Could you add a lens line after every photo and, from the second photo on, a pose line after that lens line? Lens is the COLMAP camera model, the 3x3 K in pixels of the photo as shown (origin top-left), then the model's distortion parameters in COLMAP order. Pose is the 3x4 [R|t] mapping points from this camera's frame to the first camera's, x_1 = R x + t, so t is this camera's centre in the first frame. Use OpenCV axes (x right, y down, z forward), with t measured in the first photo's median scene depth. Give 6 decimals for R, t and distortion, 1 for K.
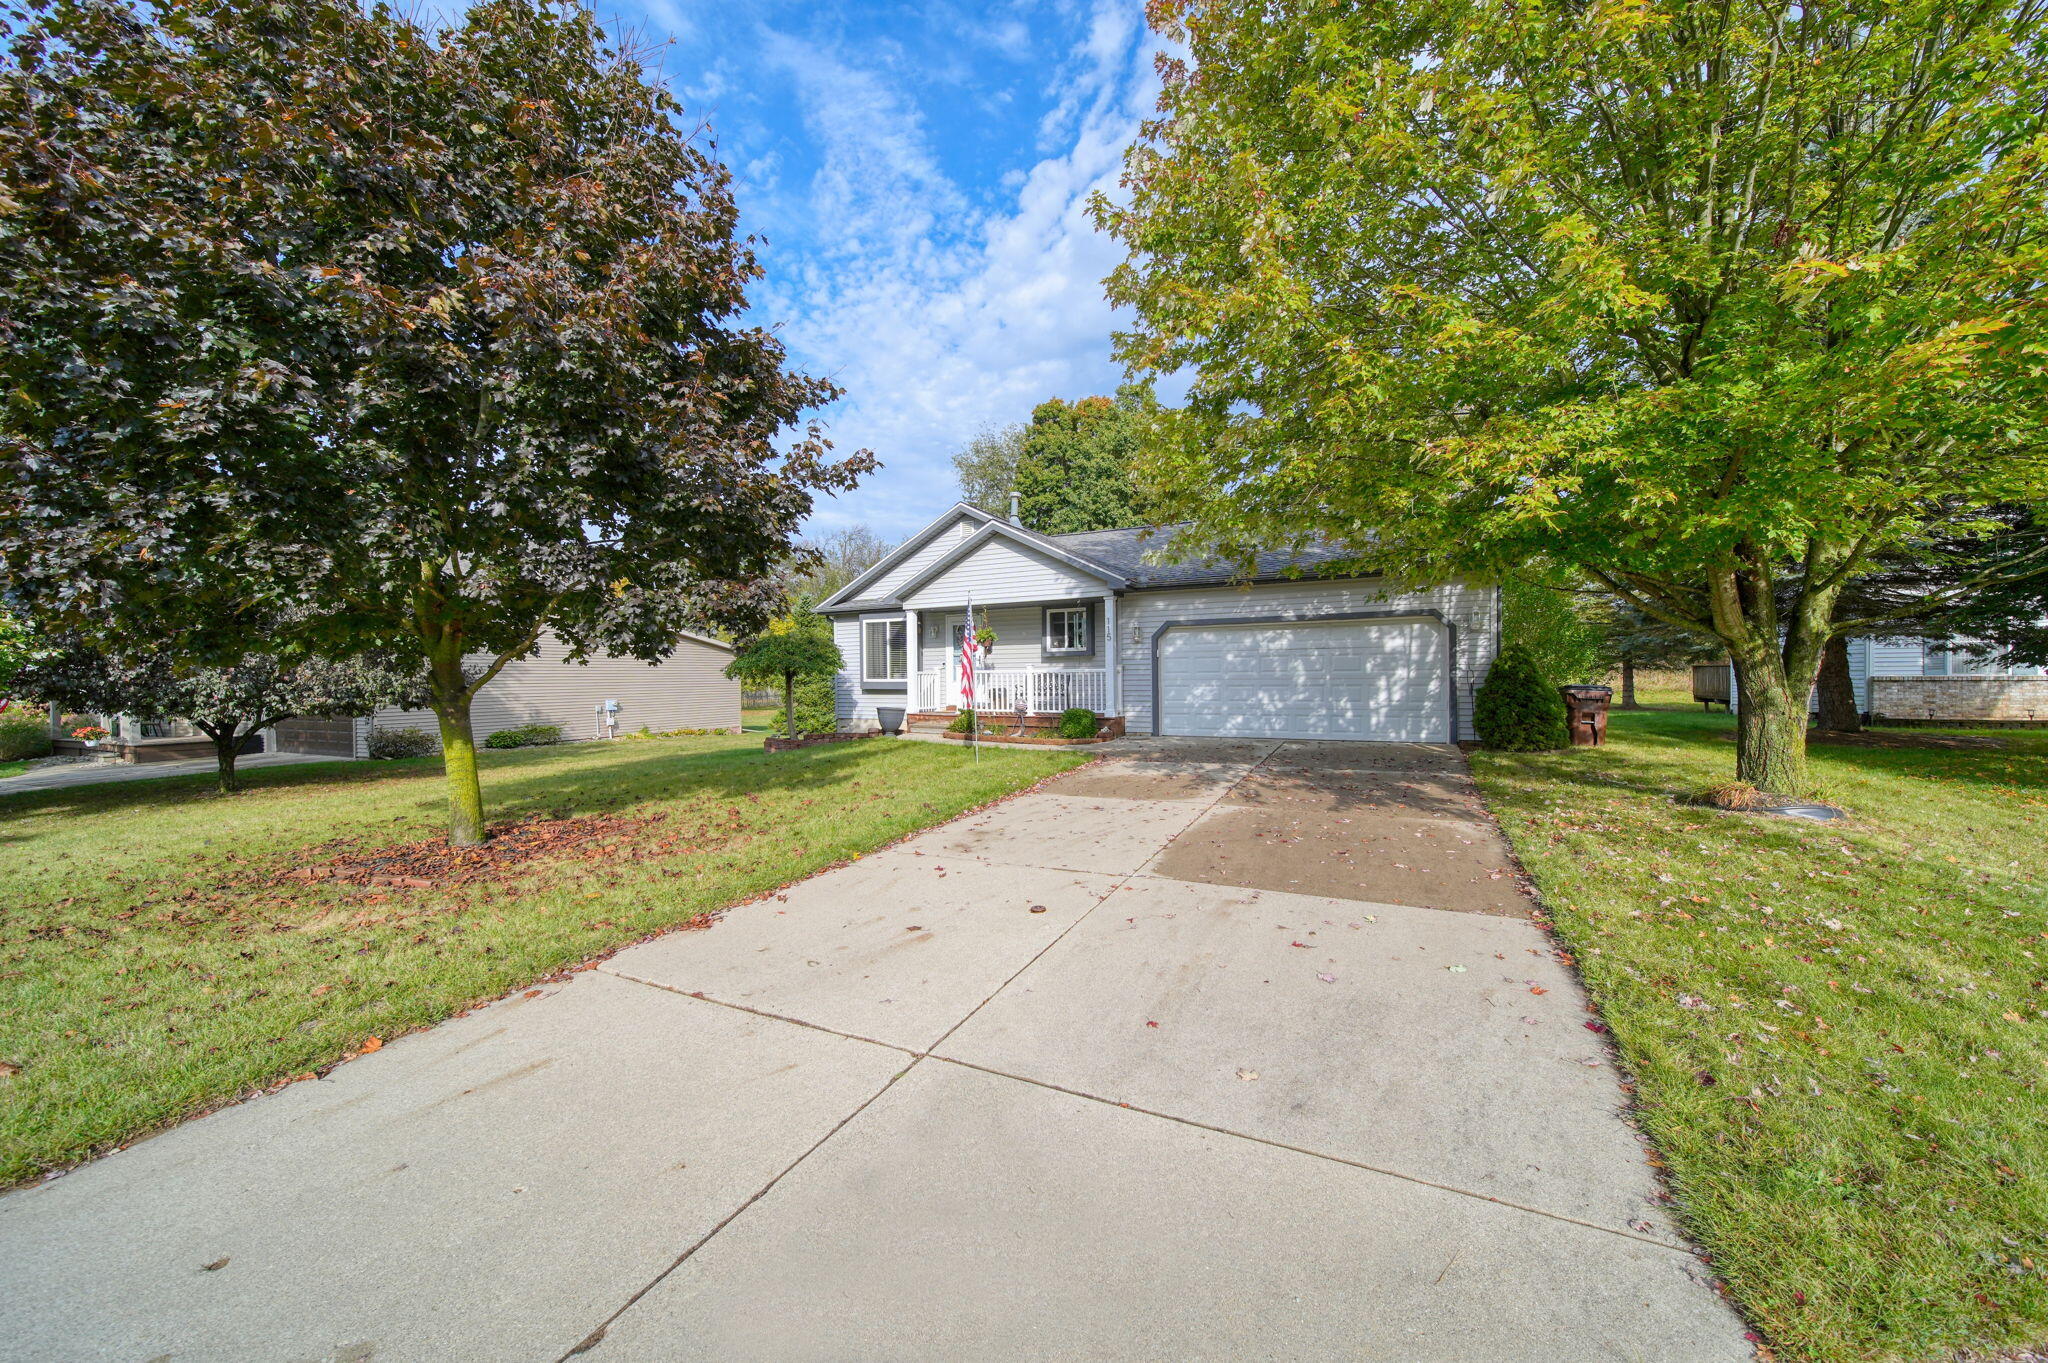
lens RADIAL K [[725.1, 0, 1024.0], [0, 725.1, 681.5], [0, 0, 1]] dist [-0.001885, -0.000194]
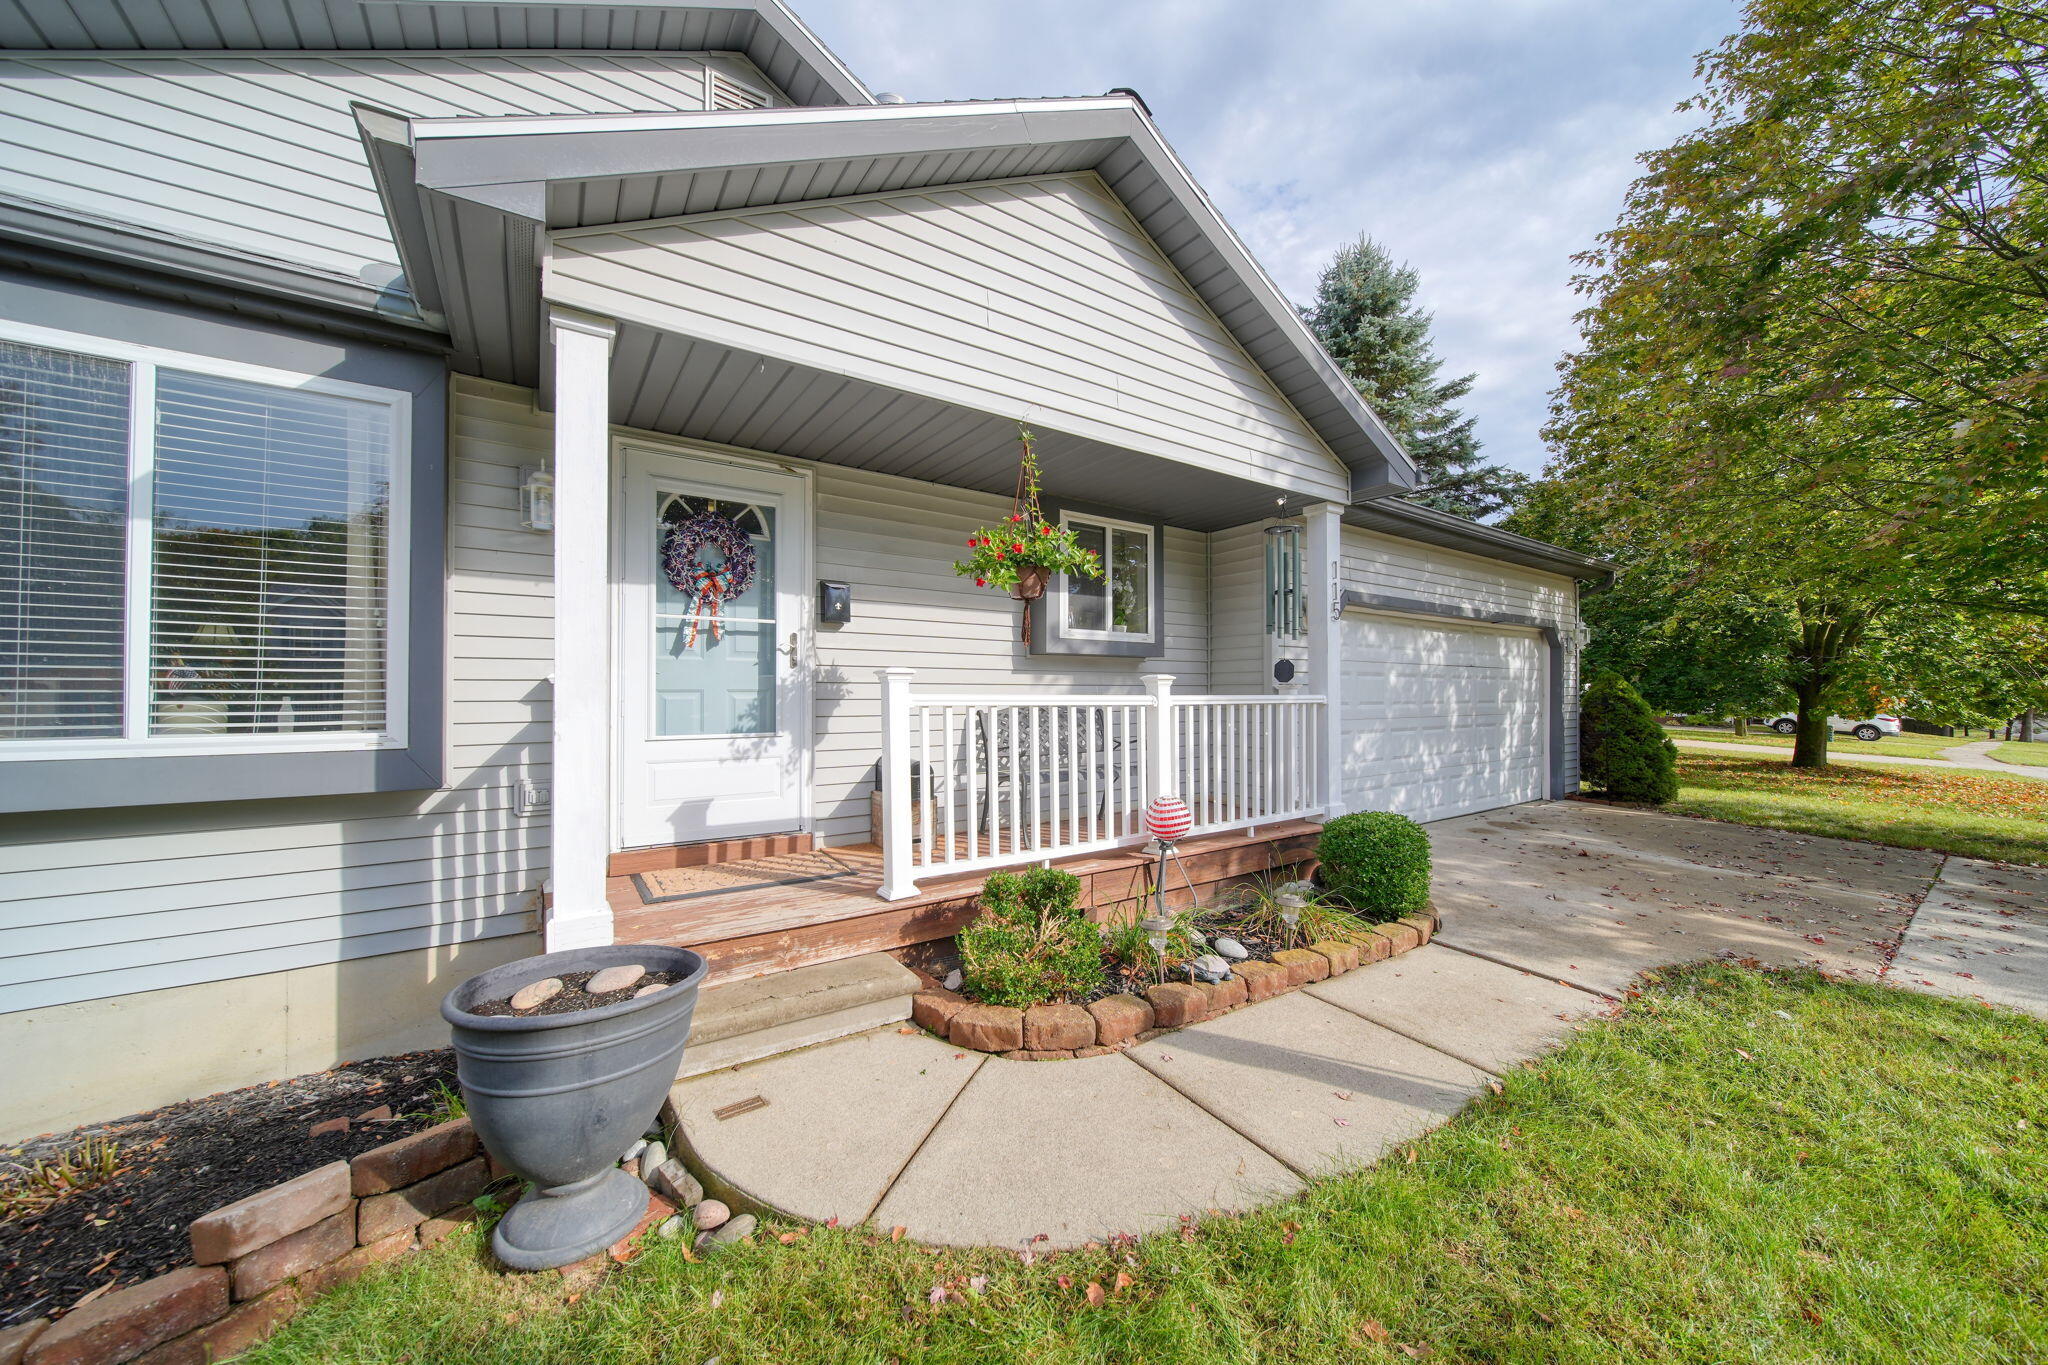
lens RADIAL K [[720.1, 0, 1024.5], [0, 720.1, 686.3], [0, 0, 1]] dist [0.002813, -0.001628]
pose [[0.482040, 0.020812, 0.875902, -0.281329], [0.001113, 0.999702, -0.024366, -0.013689], [-0.876149, 0.012720, 0.481873, 0.937950]]
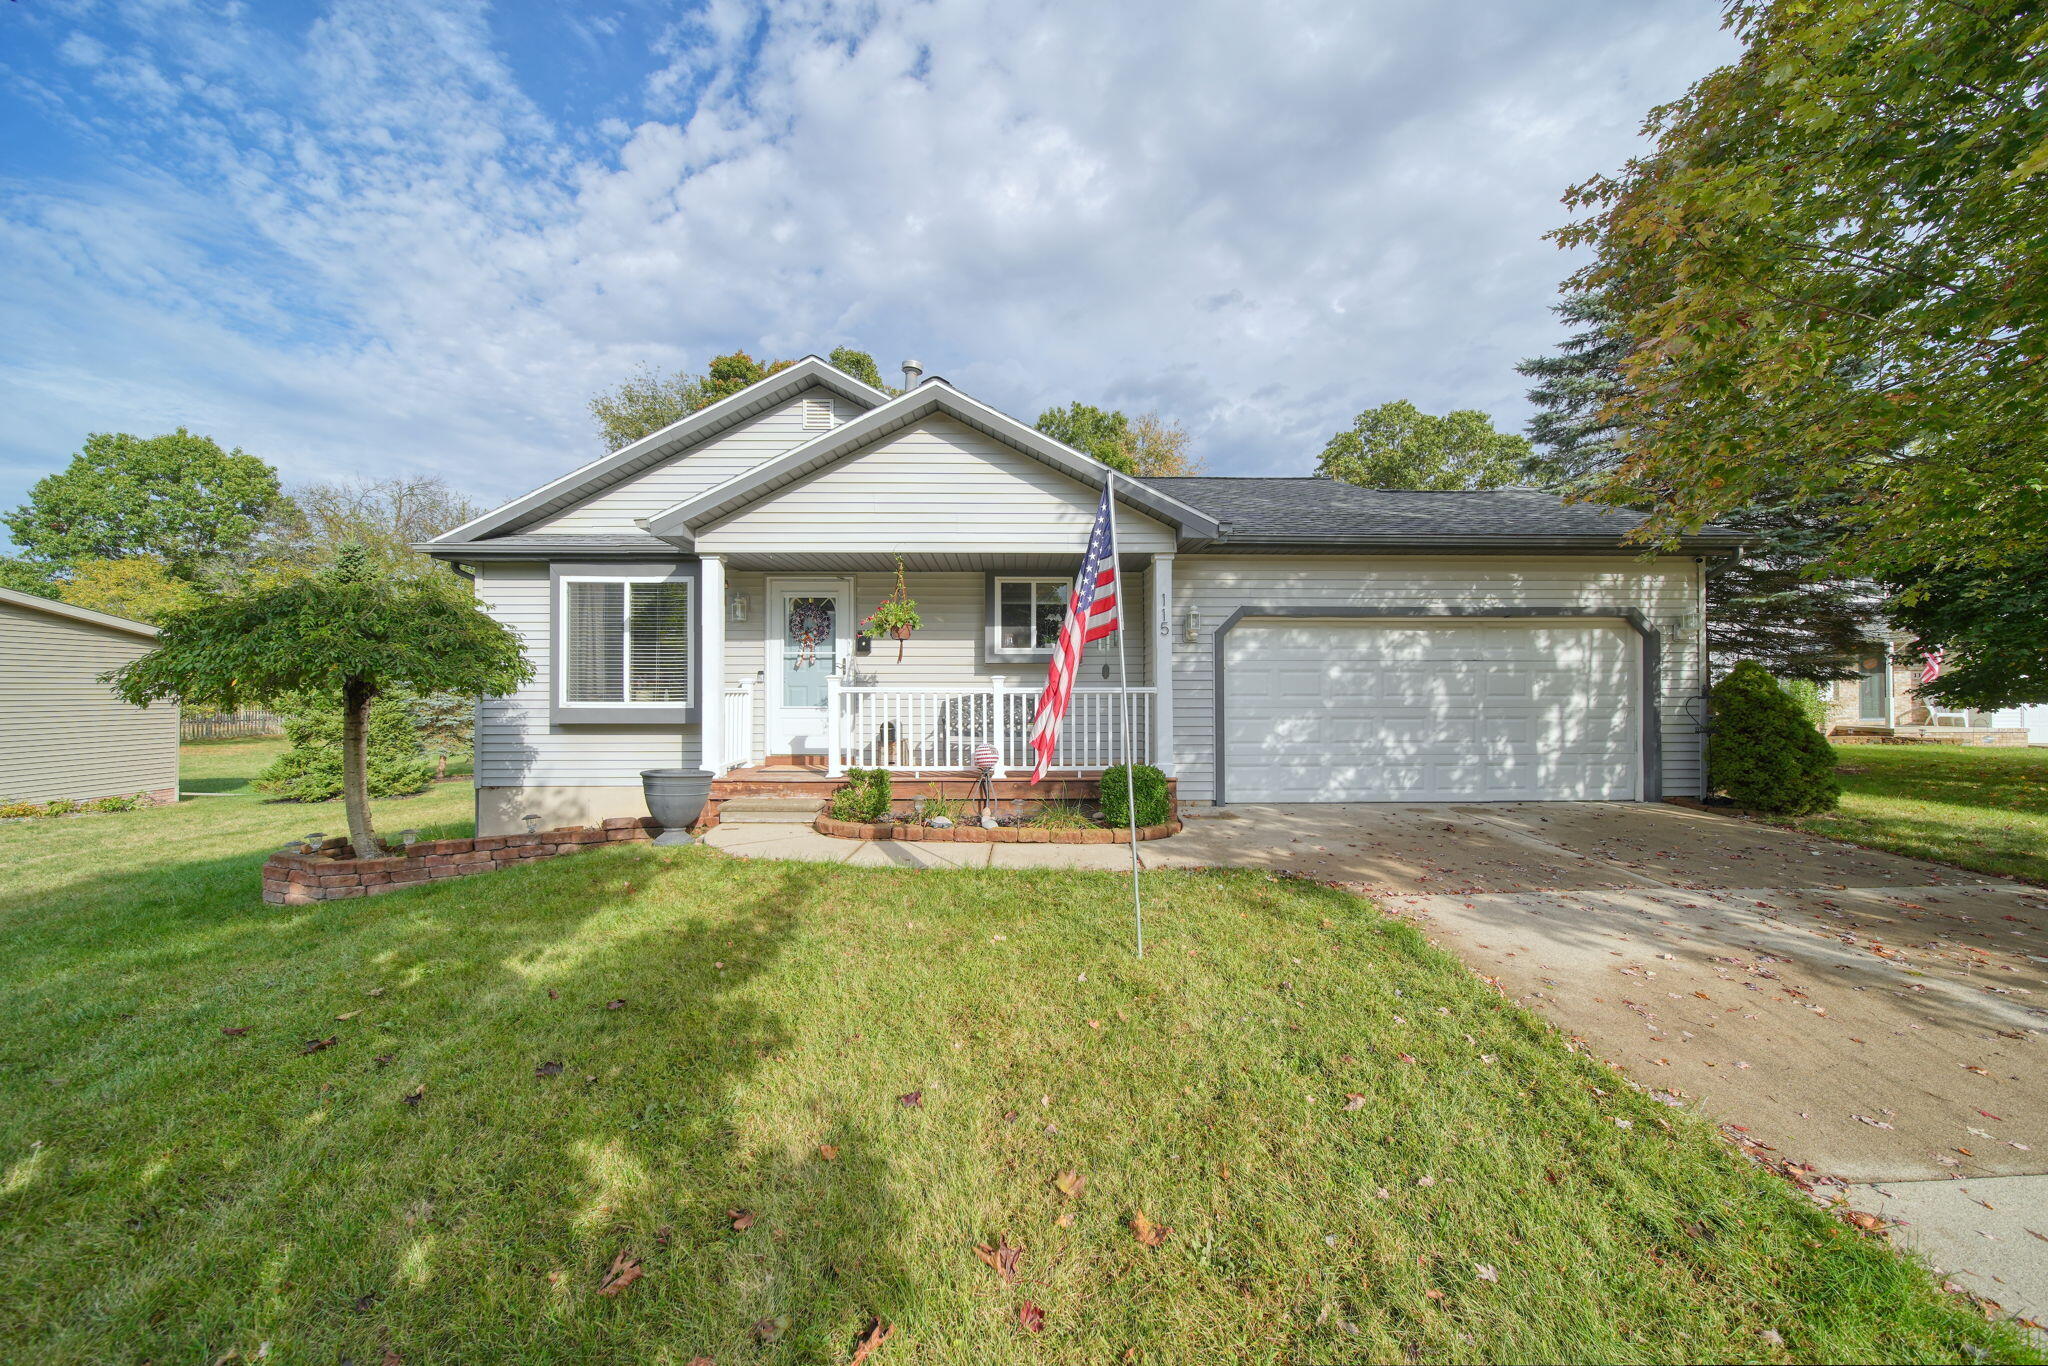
lens RADIAL K [[720.1, 0, 1024.5], [0, 720.1, 686.8], [0, 0, 1]] dist [0.002813, -0.001628]
pose [[0.880869, 0.013214, 0.473176, -0.221796], [-0.005046, 0.999816, -0.018528, -0.008163], [-0.473334, 0.013933, 0.880773, 0.563436]]
